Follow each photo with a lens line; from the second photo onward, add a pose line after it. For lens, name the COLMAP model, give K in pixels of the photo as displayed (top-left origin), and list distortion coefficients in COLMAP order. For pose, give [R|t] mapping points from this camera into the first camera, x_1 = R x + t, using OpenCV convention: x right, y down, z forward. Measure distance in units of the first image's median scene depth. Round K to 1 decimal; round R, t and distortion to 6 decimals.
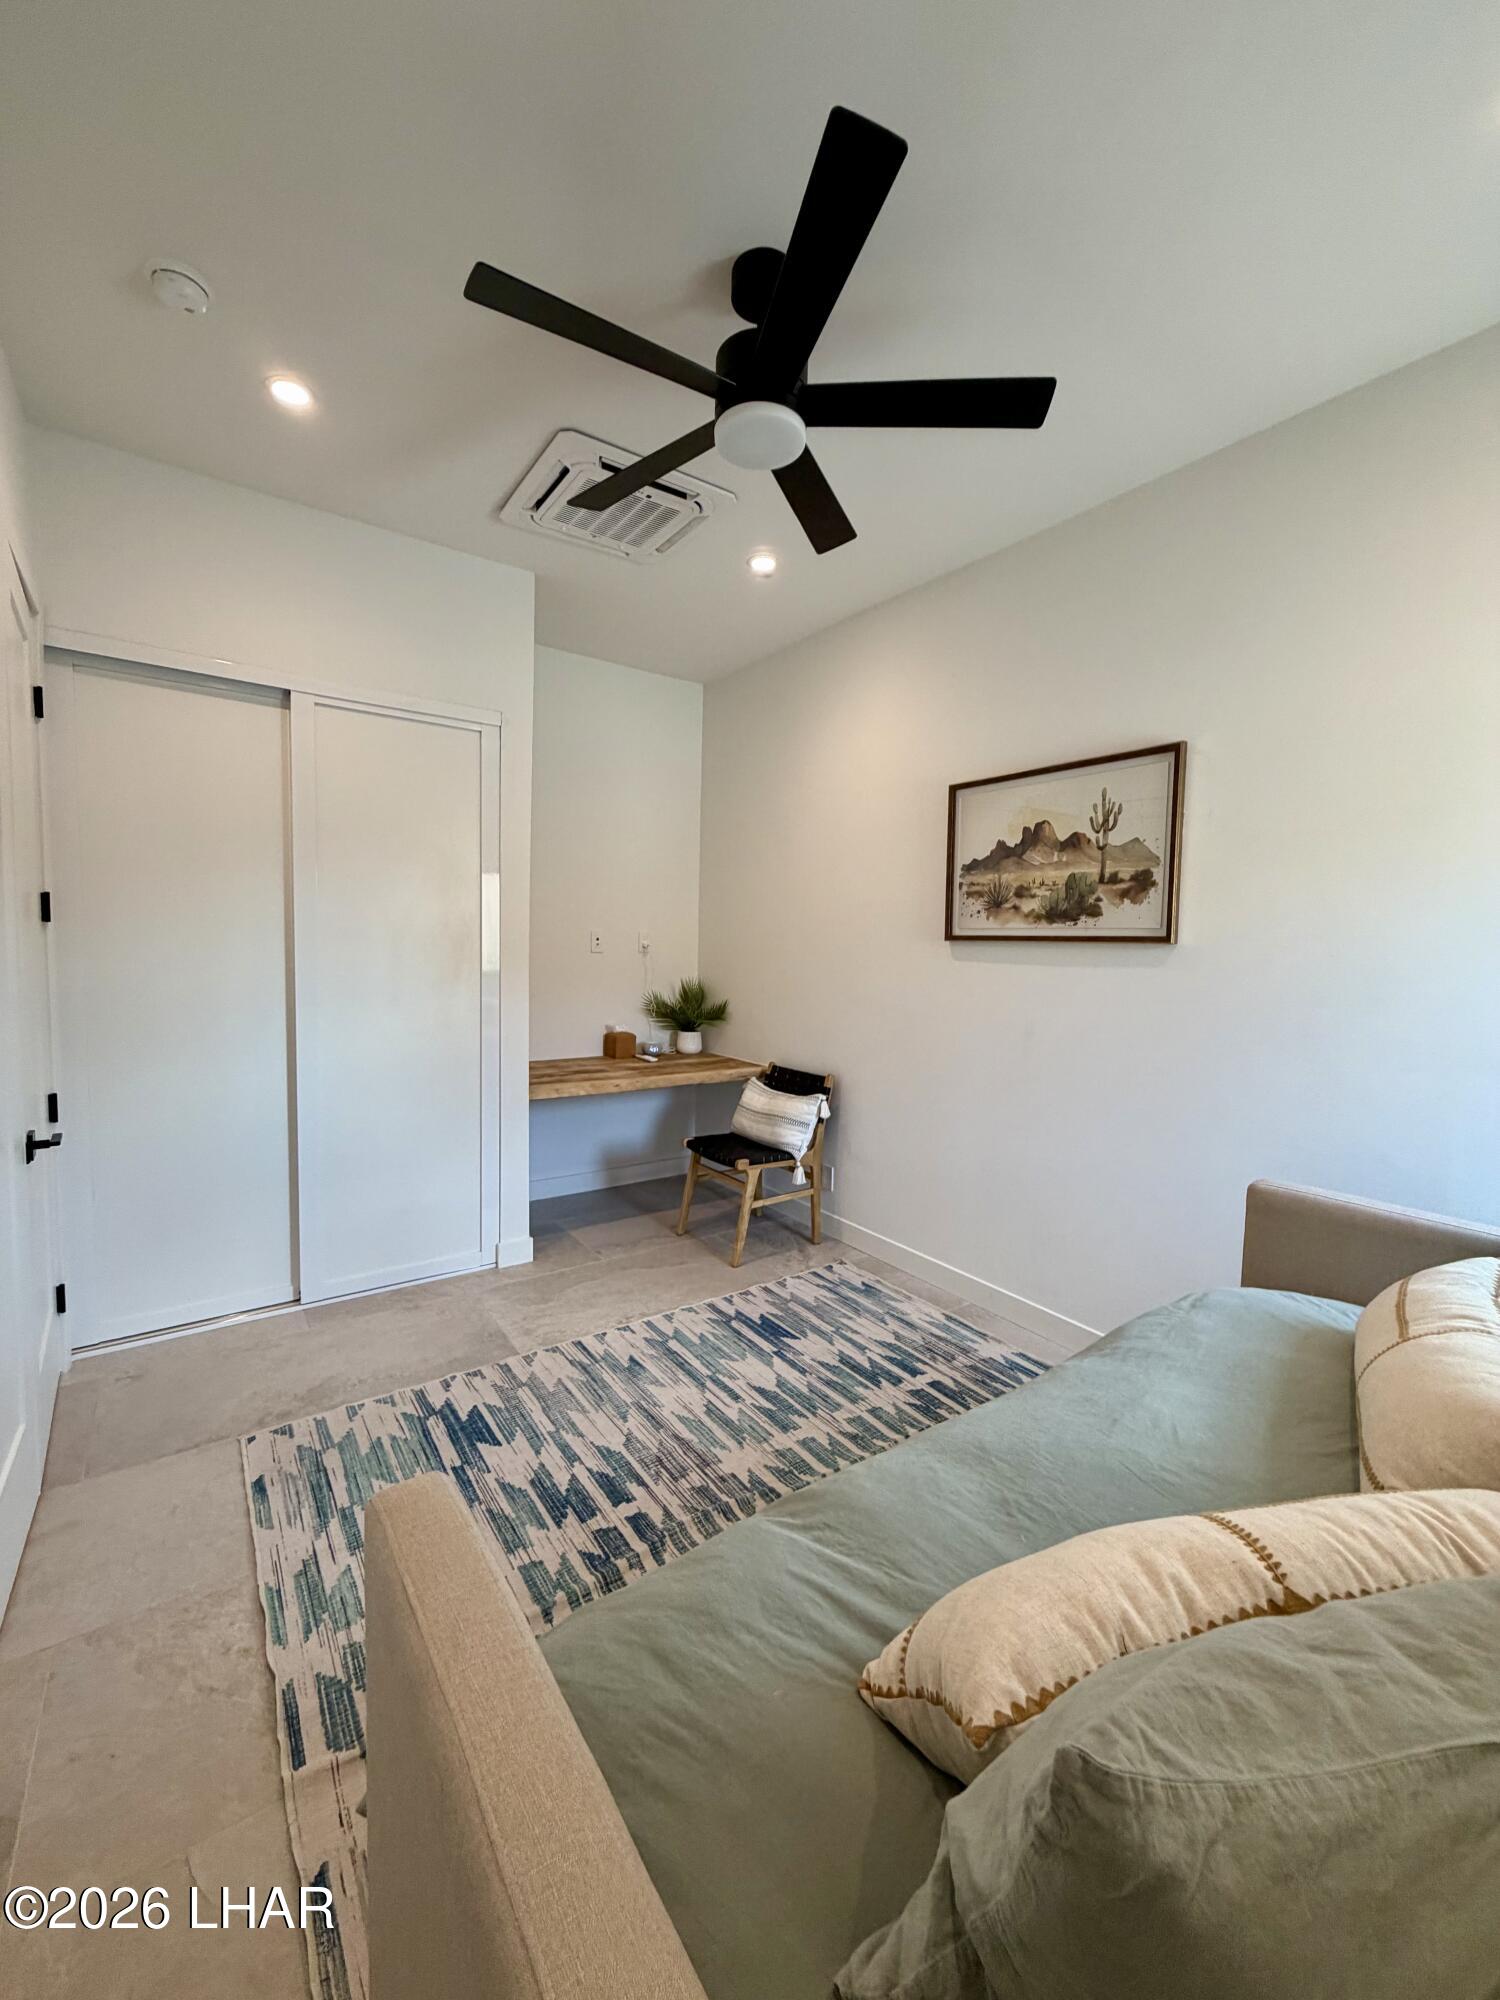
lens RADIAL K [[797.0, 0, 749.8], [0, 797.0, 997.9], [0, 0, 1]] dist [-0.000267, 0.000626]
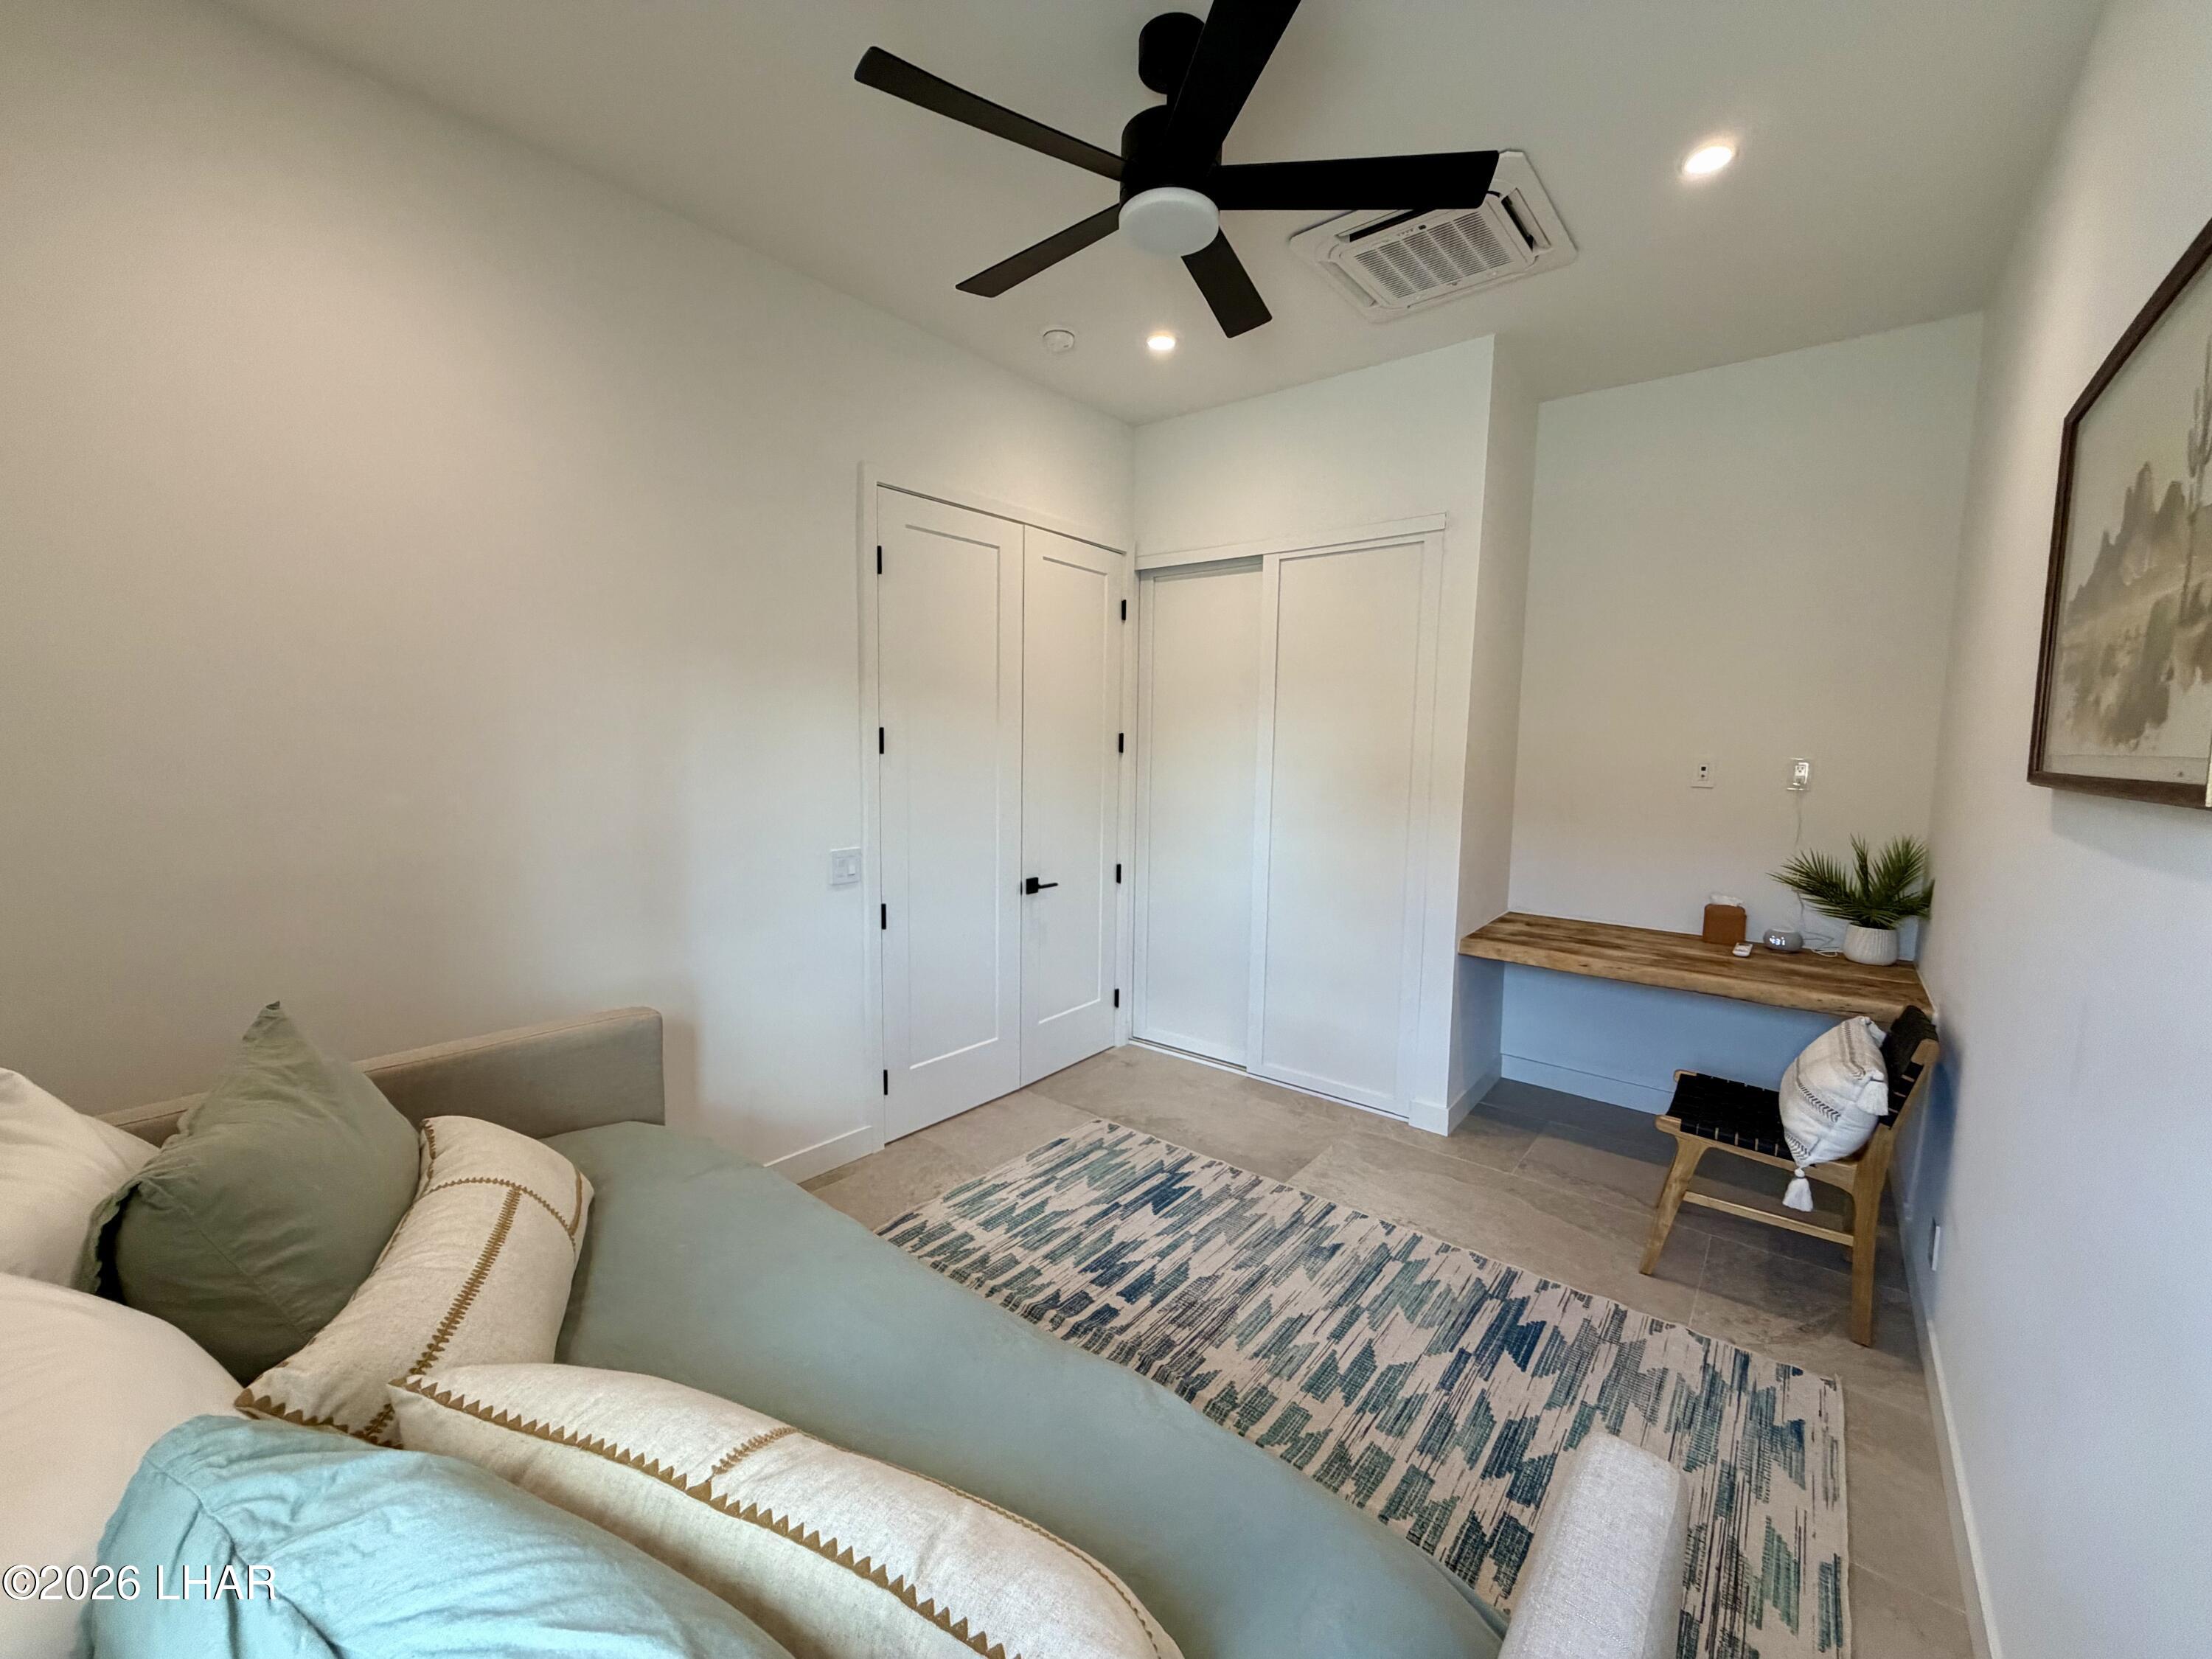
lens RADIAL K [[881.5, 0, 1105.2], [0, 881.5, 825.0], [0, 0, 1]] dist [-0.000267, 0.000626]
pose [[0.271603, 0.073514, -0.959598, 0.671823], [-0.084175, 0.995072, 0.052407, -0.035894], [0.958721, 0.066540, 0.276453, 0.452254]]
